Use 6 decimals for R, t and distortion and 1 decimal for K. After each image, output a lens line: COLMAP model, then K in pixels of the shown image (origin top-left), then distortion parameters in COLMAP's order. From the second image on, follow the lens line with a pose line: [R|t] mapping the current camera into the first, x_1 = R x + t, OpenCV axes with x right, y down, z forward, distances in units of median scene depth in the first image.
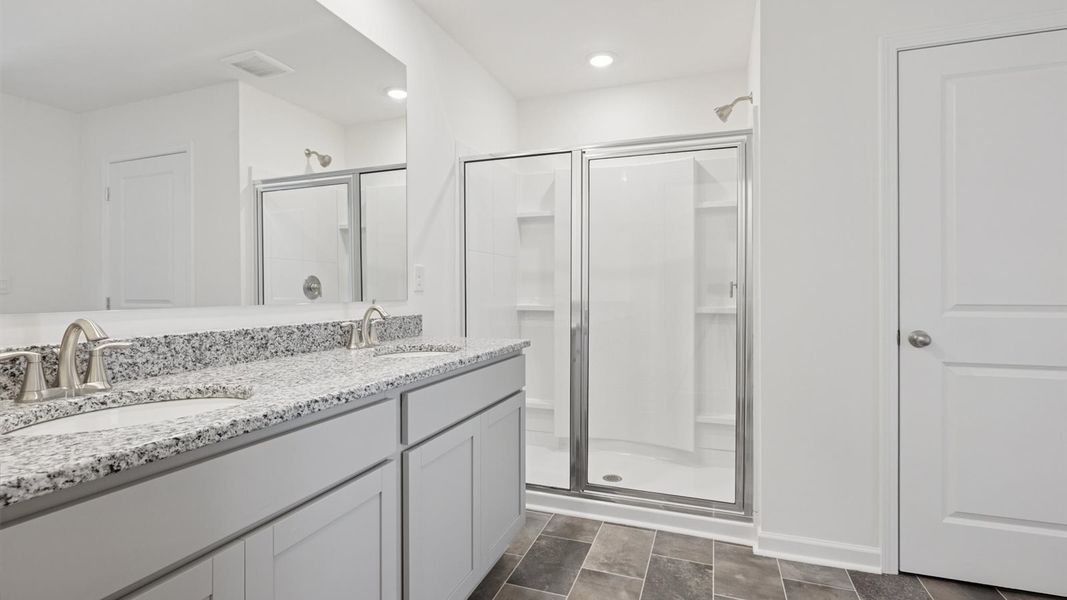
lens RADIAL K [[504.6, 0, 529.1], [0, 504.6, 296.4], [0, 0, 1]] dist [-0.003527, -0.000374]
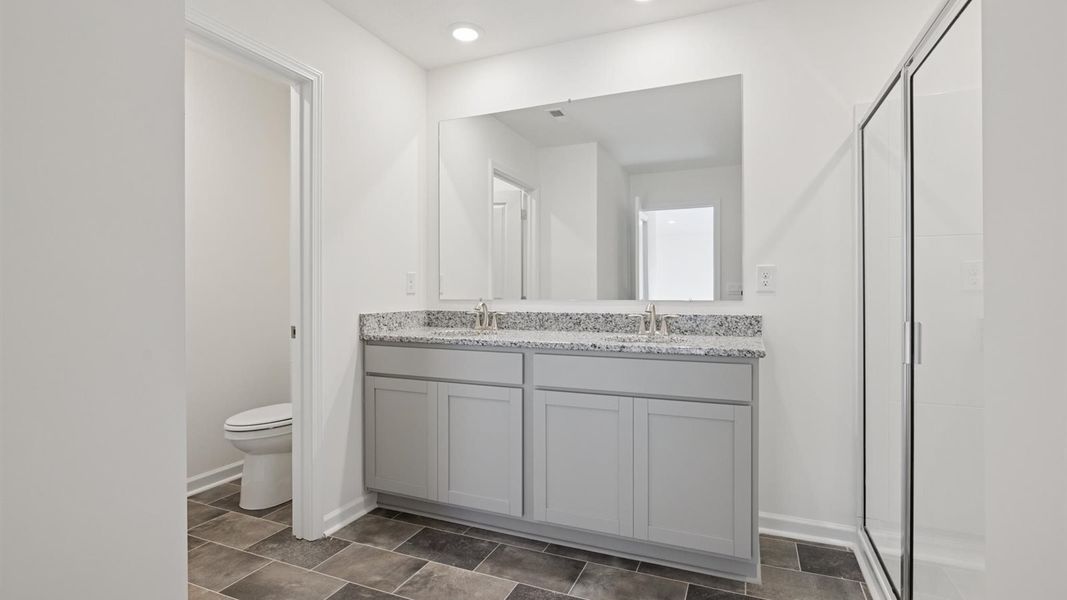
lens RADIAL K [[504.6, 0, 529.1], [0, 504.6, 296.4], [0, 0, 1]] dist [-0.003527, -0.000374]
pose [[-0.050494, 0.010791, -0.998666, 1.249030], [-0.009545, 0.999891, 0.011287, -0.013108], [0.998679, 0.010102, -0.050385, 0.945205]]
